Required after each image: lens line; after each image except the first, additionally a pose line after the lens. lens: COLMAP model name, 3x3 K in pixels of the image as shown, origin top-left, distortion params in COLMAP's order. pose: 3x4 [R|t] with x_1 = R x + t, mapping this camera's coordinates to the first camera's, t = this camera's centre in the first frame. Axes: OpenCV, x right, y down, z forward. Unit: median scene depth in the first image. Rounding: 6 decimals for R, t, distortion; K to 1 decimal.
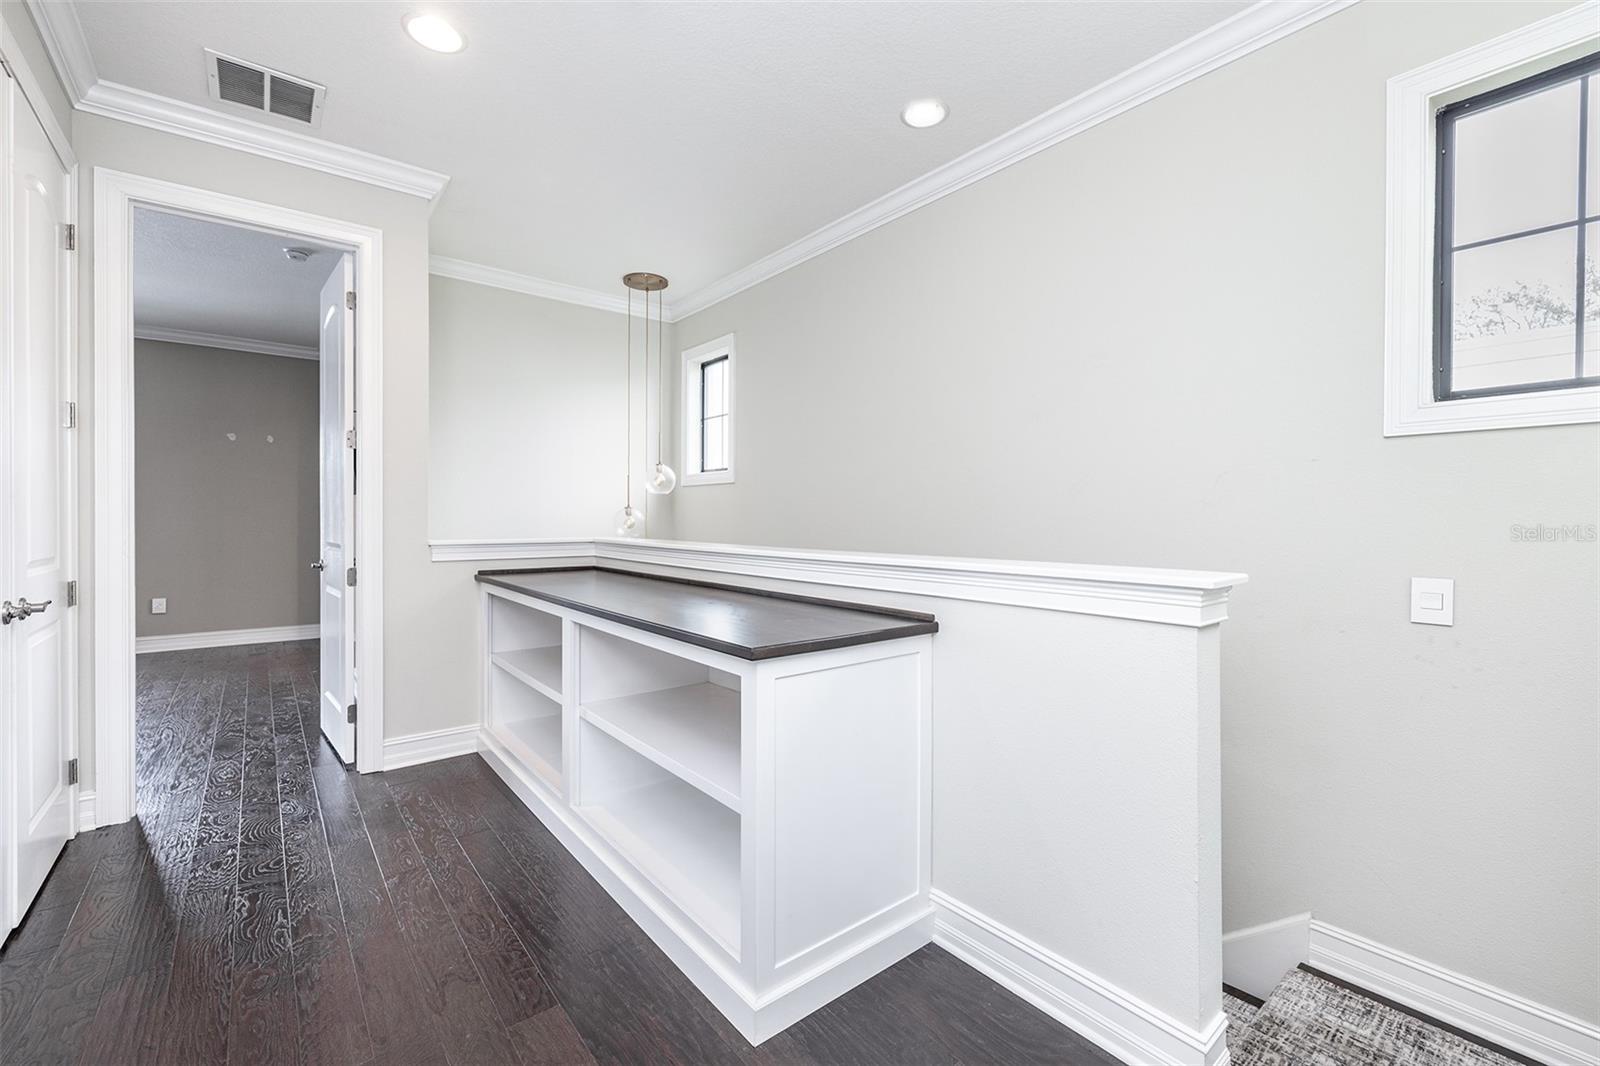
lens RADIAL K [[672.5, 0, 799.1], [0, 672.5, 526.3], [0, 0, 1]] dist [0.008906, -0.000083]
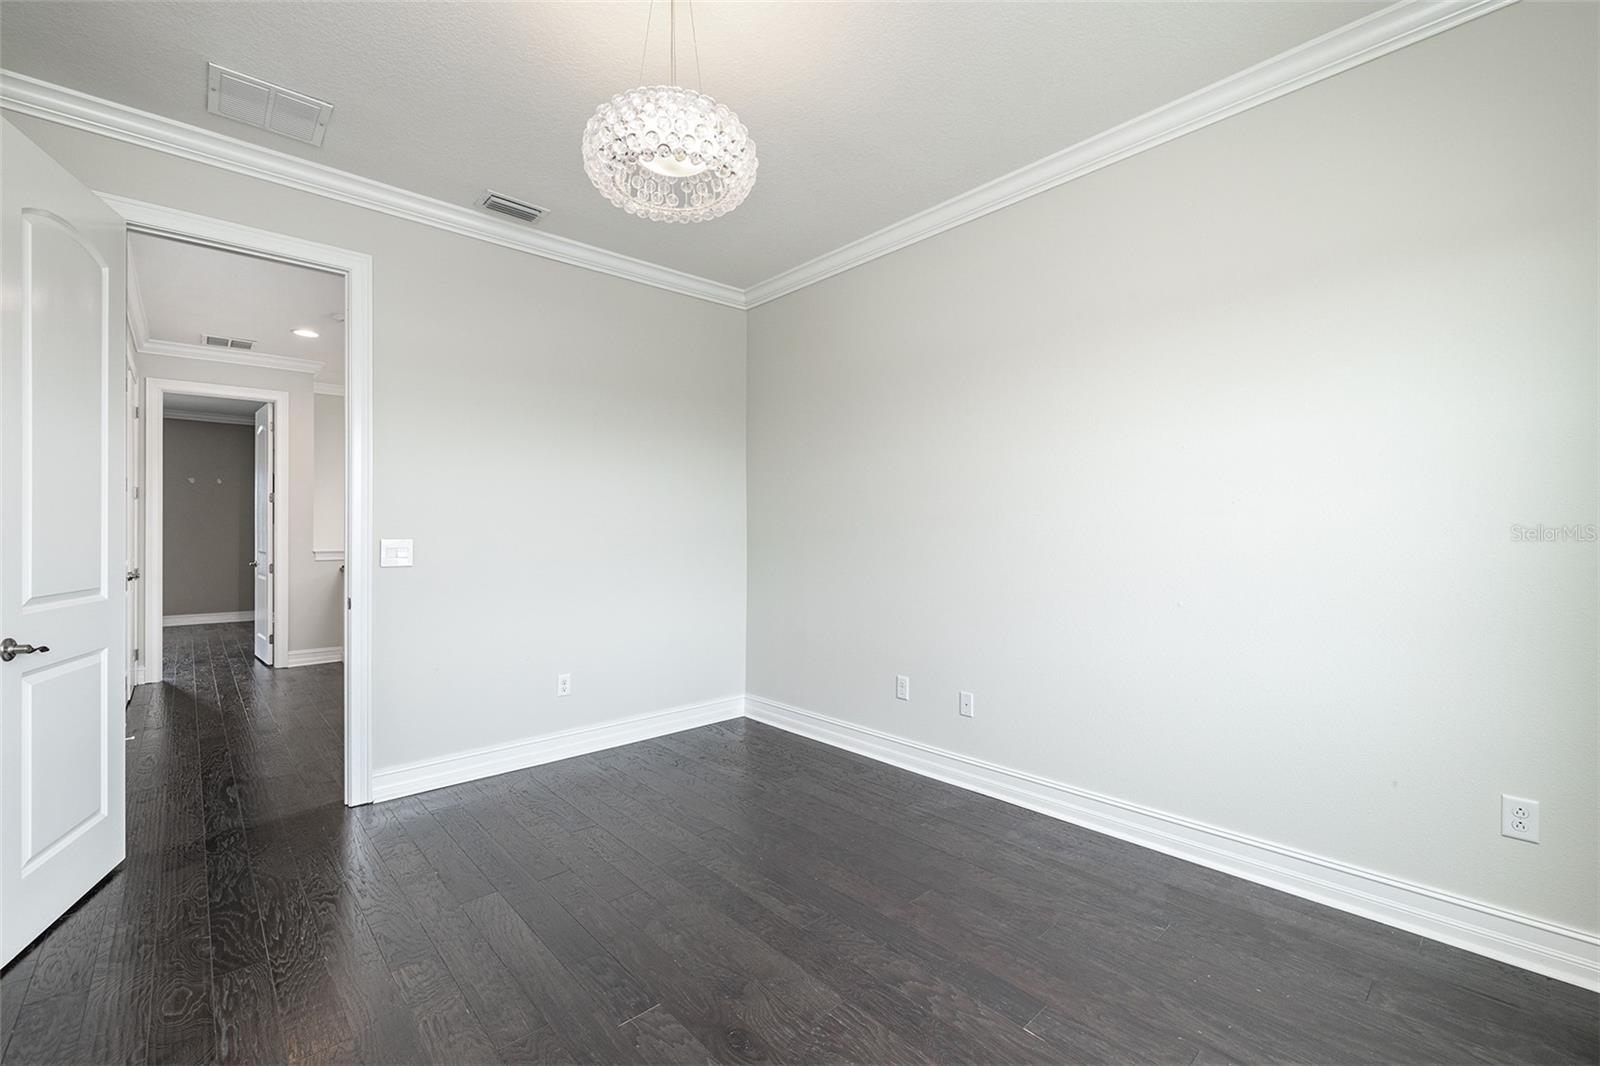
lens RADIAL K [[672.5, 0, 795.7], [0, 672.5, 533.3], [0, 0, 1]] dist [0.008906, -0.000083]
pose [[0.998266, -0.010090, 0.057987, 0.717748], [0.011091, 0.999795, -0.016961, 0.022257], [-0.057804, 0.017575, 0.998173, -1.011775]]
